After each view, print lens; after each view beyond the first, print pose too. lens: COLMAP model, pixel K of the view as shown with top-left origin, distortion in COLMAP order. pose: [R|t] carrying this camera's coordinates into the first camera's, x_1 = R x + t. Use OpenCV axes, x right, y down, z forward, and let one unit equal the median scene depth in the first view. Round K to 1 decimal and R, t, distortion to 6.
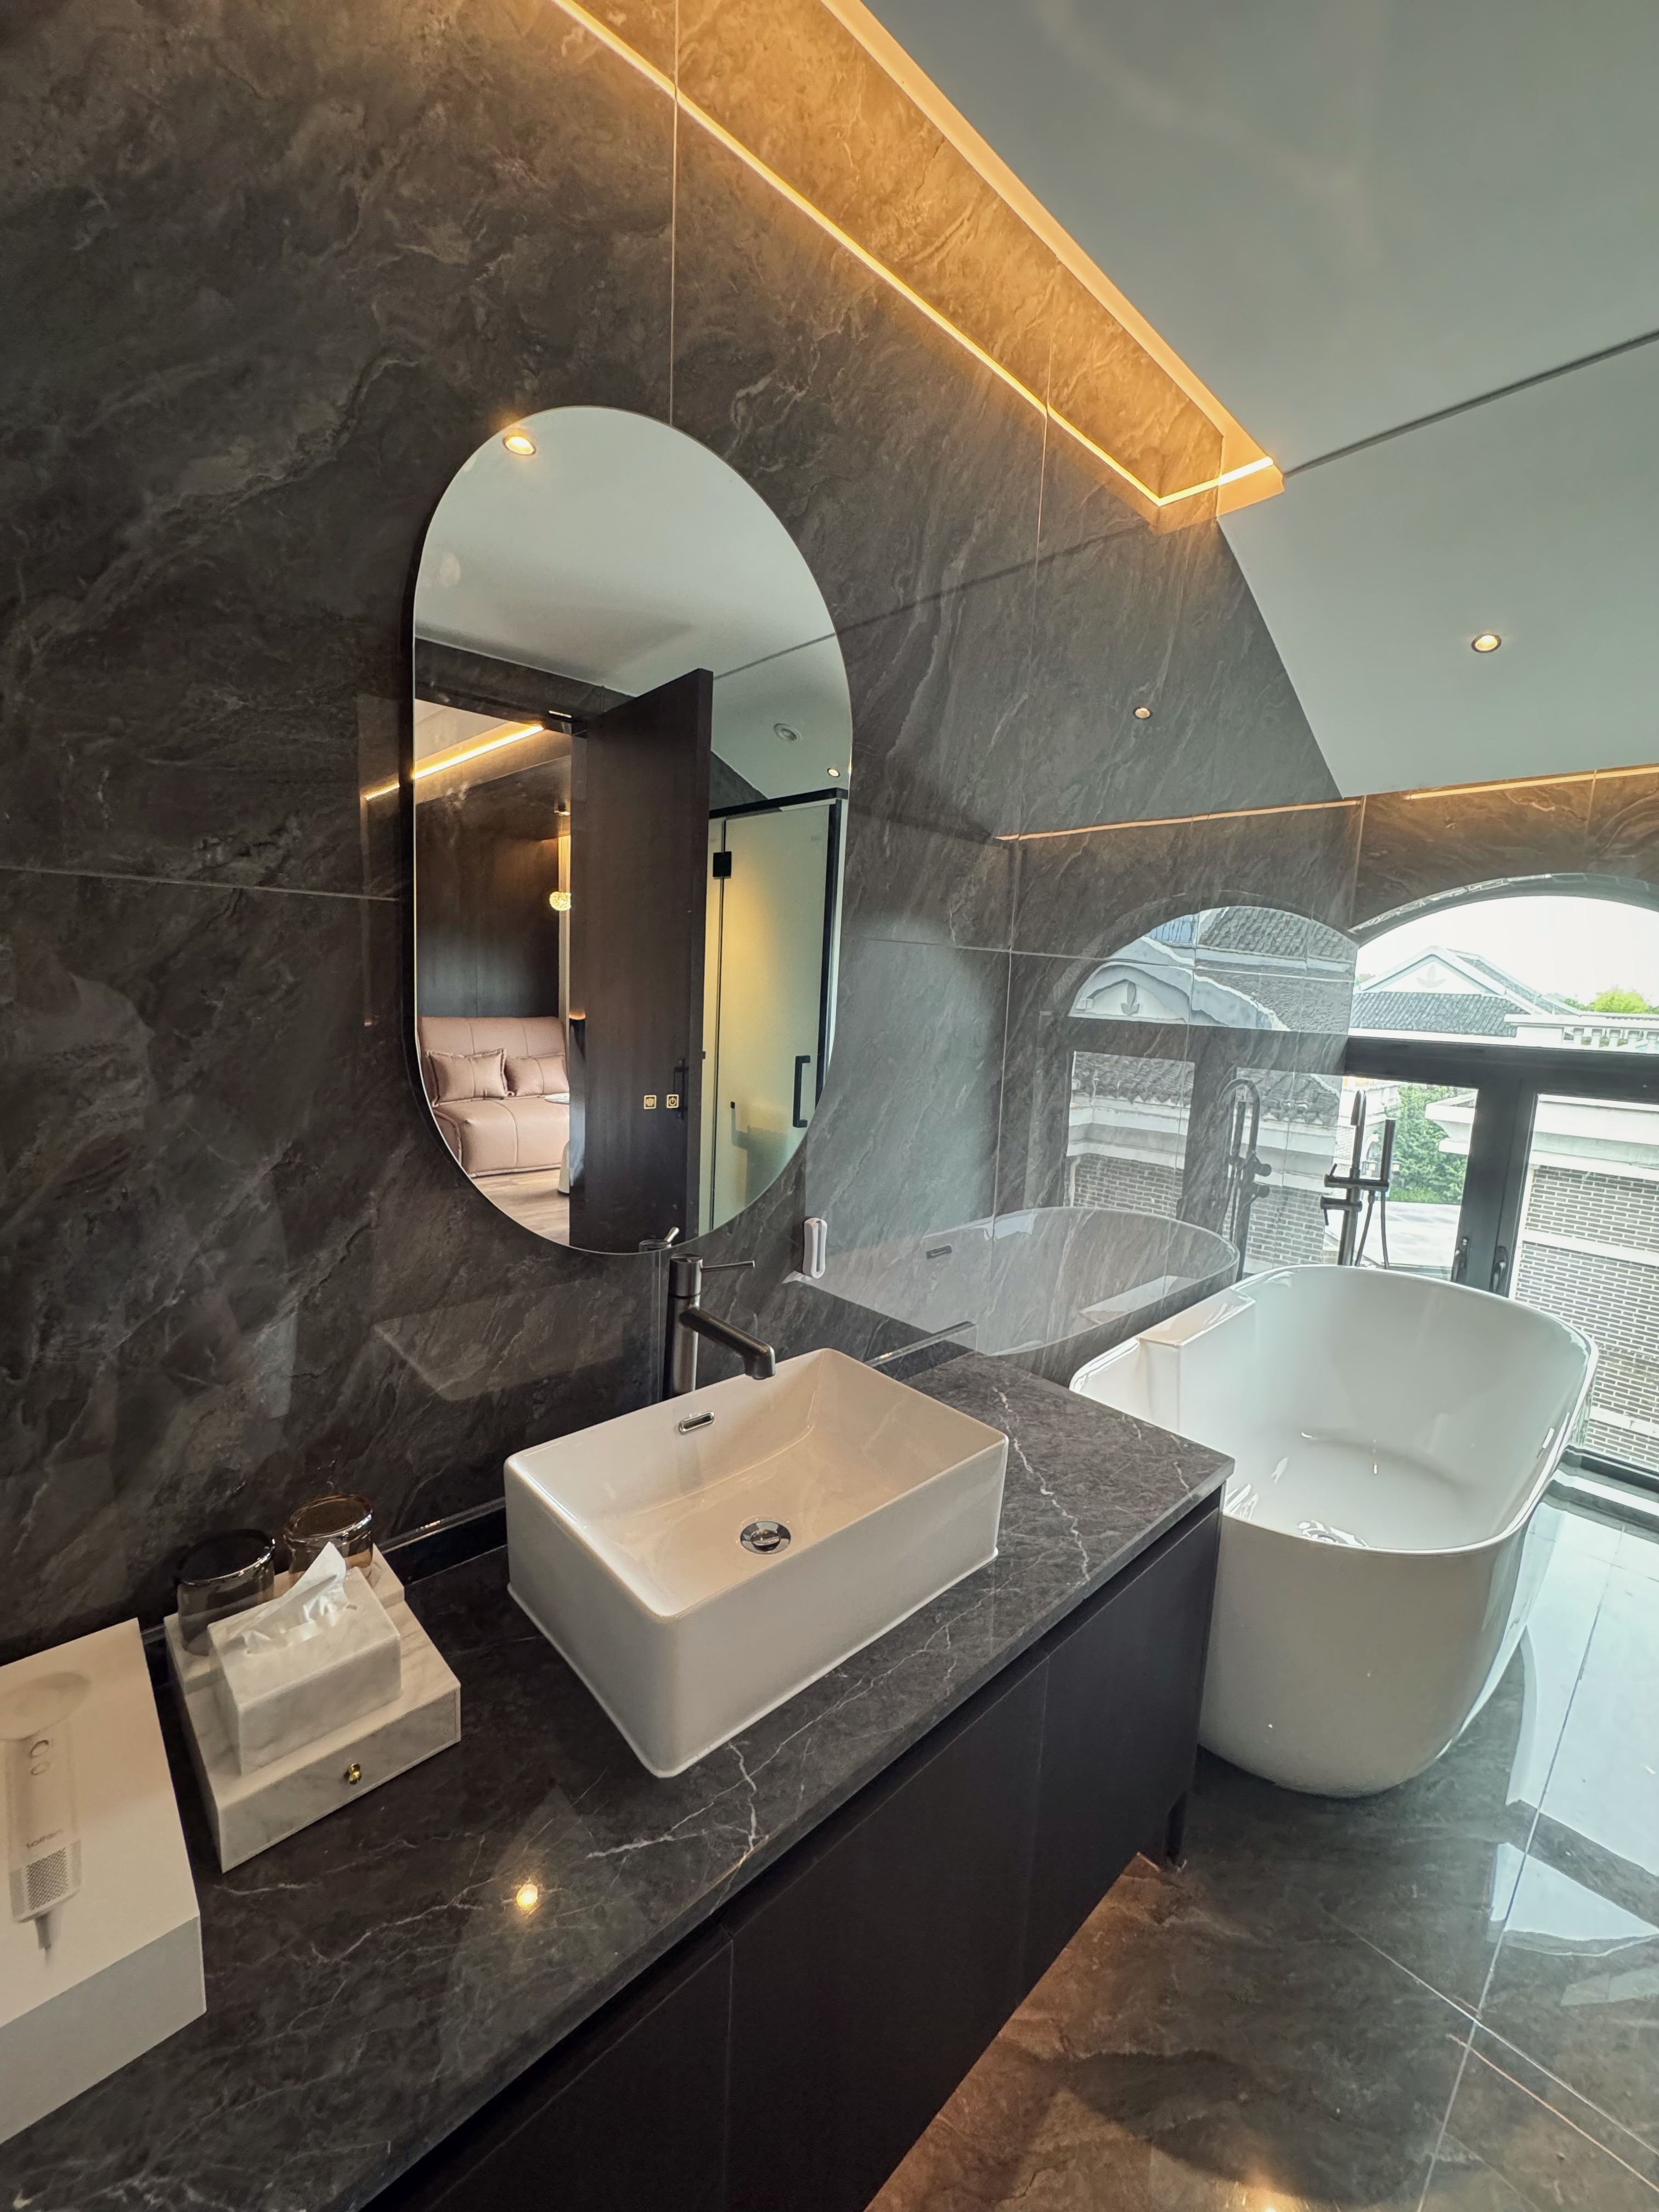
lens RADIAL K [[882.3, 0, 832.2], [0, 882.3, 1103.7], [0, 0, 1]] dist [0.017965, 0.002838]
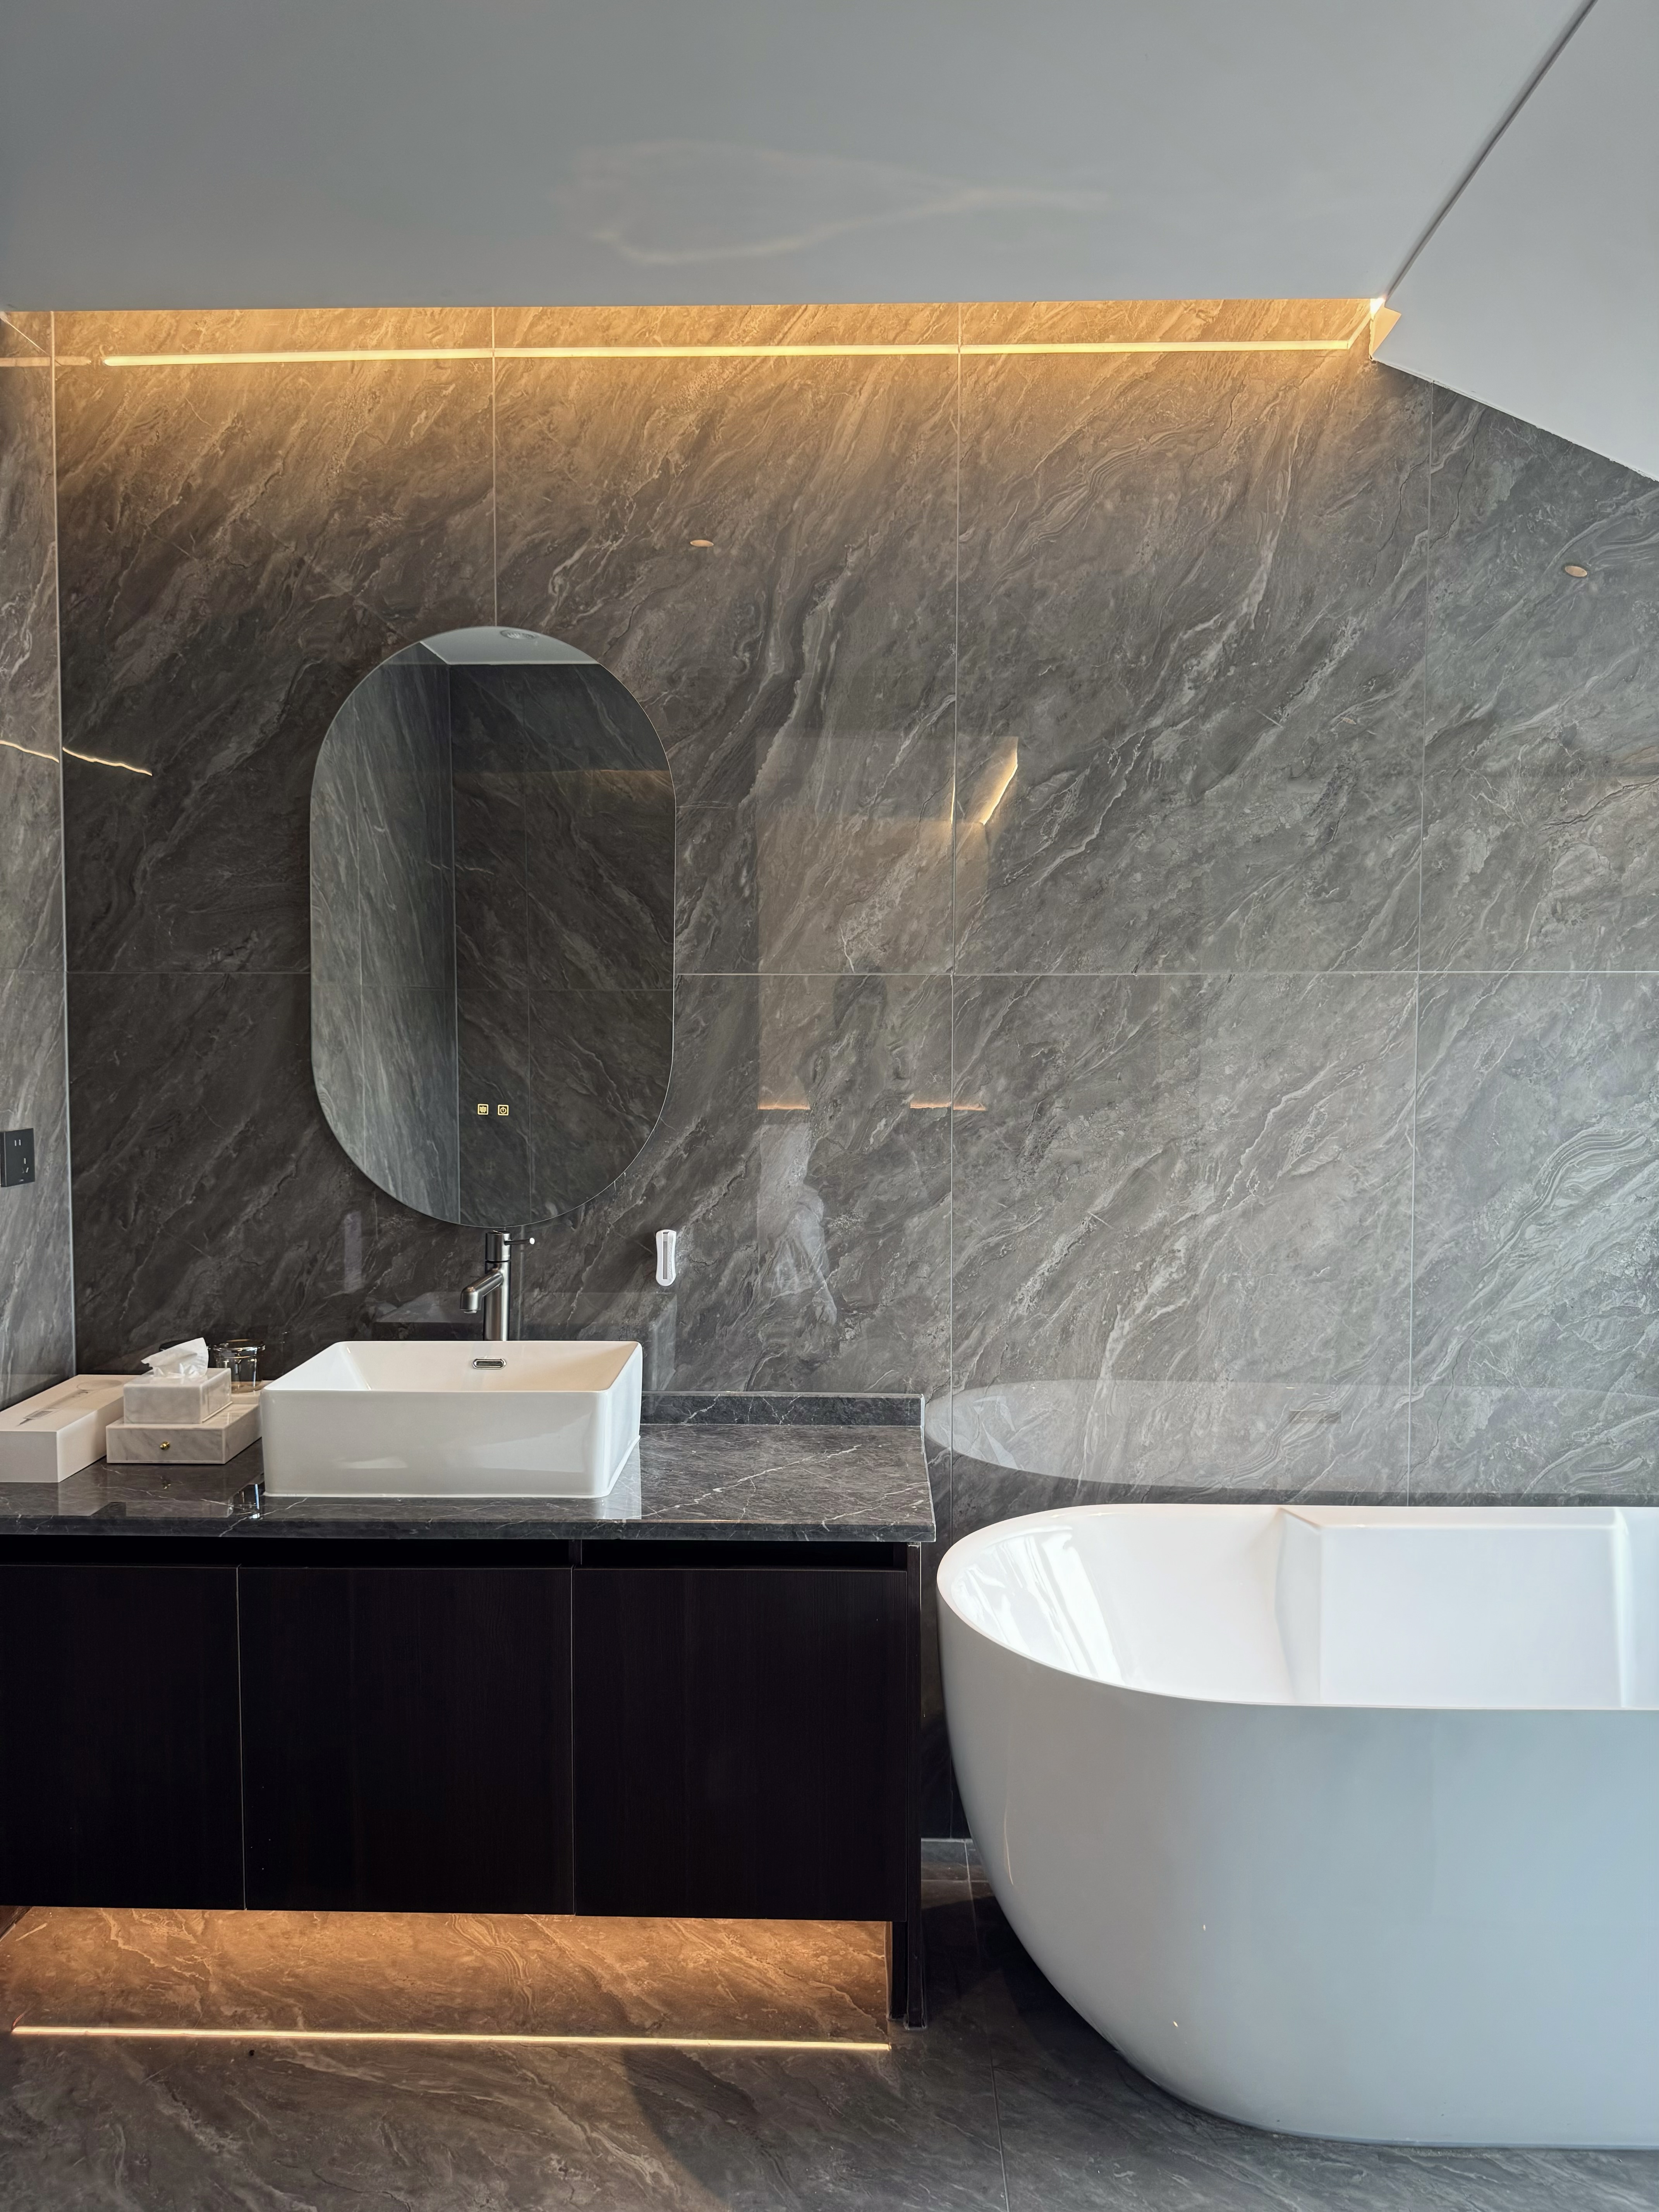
lens RADIAL K [[1564.1, 0, 828.3], [0, 1564.1, 1119.4], [0, 0, 1]] dist [0.121769, -0.009078]
pose [[0.707159, 0.008668, -0.707002, 1.815401], [-0.072306, 0.995569, -0.060115, 0.115590], [0.703348, 0.093632, 0.704652, -0.285624]]
